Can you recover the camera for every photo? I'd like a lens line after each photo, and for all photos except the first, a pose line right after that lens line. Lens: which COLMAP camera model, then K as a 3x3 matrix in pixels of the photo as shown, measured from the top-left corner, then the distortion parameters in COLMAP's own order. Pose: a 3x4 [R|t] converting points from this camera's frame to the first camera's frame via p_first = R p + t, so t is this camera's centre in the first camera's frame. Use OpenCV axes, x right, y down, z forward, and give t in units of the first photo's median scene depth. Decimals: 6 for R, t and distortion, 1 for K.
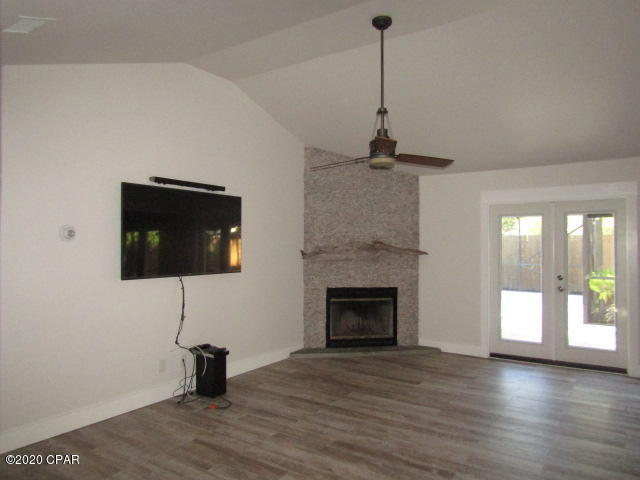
lens RADIAL K [[452.3, 0, 320.0], [0, 452.3, 240.0], [0, 0, 1]] dist [-0.016125, 0.007354]
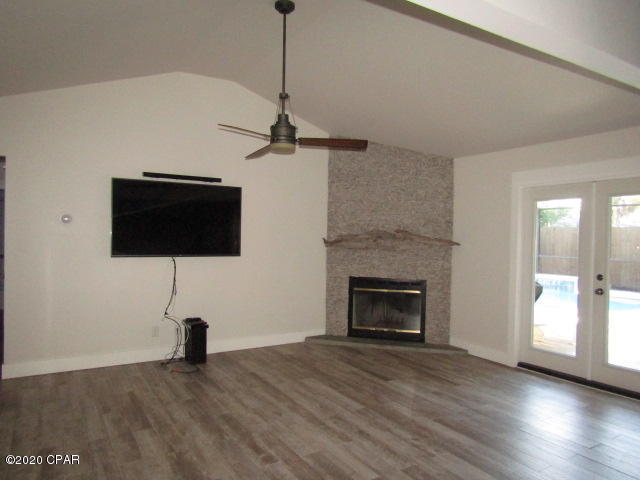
lens RADIAL K [[452.3, 0, 320.0], [0, 452.3, 240.0], [0, 0, 1]] dist [-0.016125, 0.007354]
pose [[0.910528, 0.017351, -0.413084, 0.367900], [-0.010334, 0.999762, 0.019216, 0.007365], [0.413319, -0.013228, 0.910490, 0.070546]]
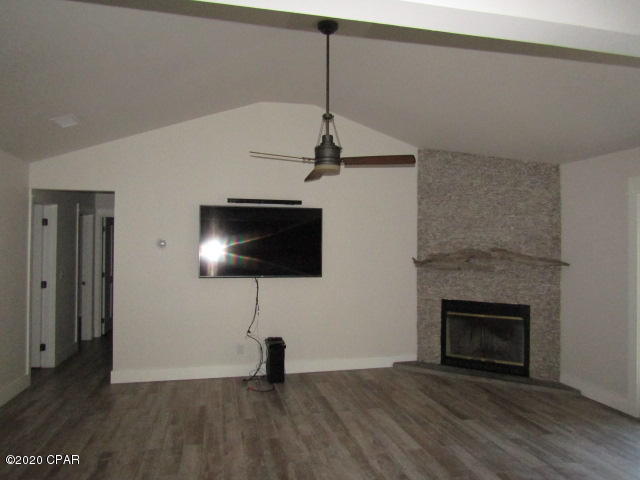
lens RADIAL K [[452.3, 0, 320.0], [0, 452.3, 240.0], [0, 0, 1]] dist [-0.018123, -0.000941]
pose [[0.734875, -0.012093, -0.678095, 0.460346], [0.003880, 0.999900, -0.013628, -0.002878], [0.678192, 0.007384, 0.734848, 0.158524]]
